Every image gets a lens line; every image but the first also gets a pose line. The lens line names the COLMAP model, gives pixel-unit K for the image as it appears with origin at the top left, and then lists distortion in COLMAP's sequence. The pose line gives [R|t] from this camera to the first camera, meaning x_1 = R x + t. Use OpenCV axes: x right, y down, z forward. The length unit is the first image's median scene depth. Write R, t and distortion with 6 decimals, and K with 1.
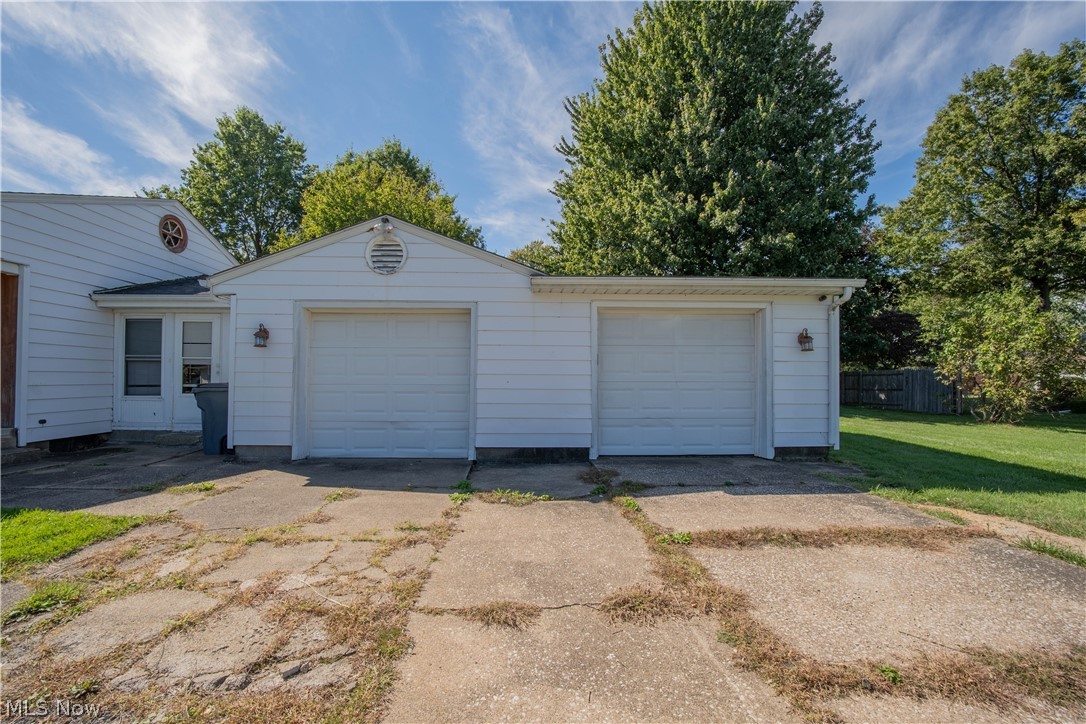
lens RADIAL K [[433.4, 0, 527.5], [0, 433.4, 368.2], [0, 0, 1]] dist [-0.029593, 0.006206]
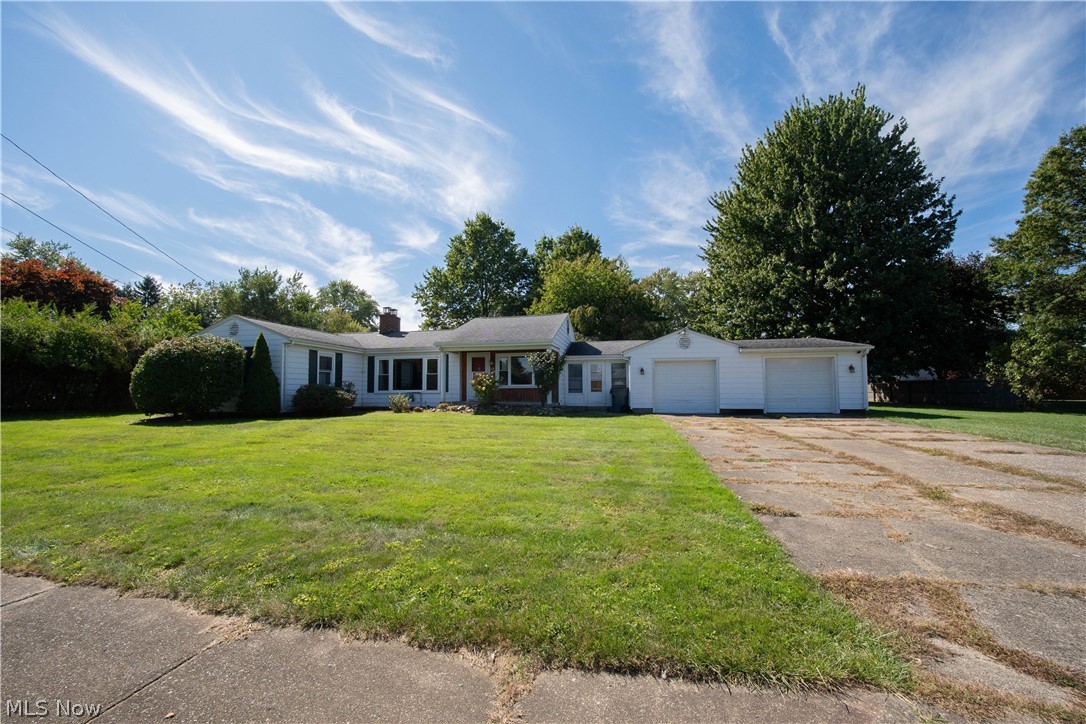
lens RADIAL K [[433.4, 0, 527.5], [0, 433.4, 368.2], [0, 0, 1]] dist [-0.029593, 0.006206]
pose [[0.972191, -0.020216, -0.233315, -0.204478], [0.012869, 0.999374, -0.032967, -0.002104], [0.233836, 0.029047, 0.971842, -0.609845]]
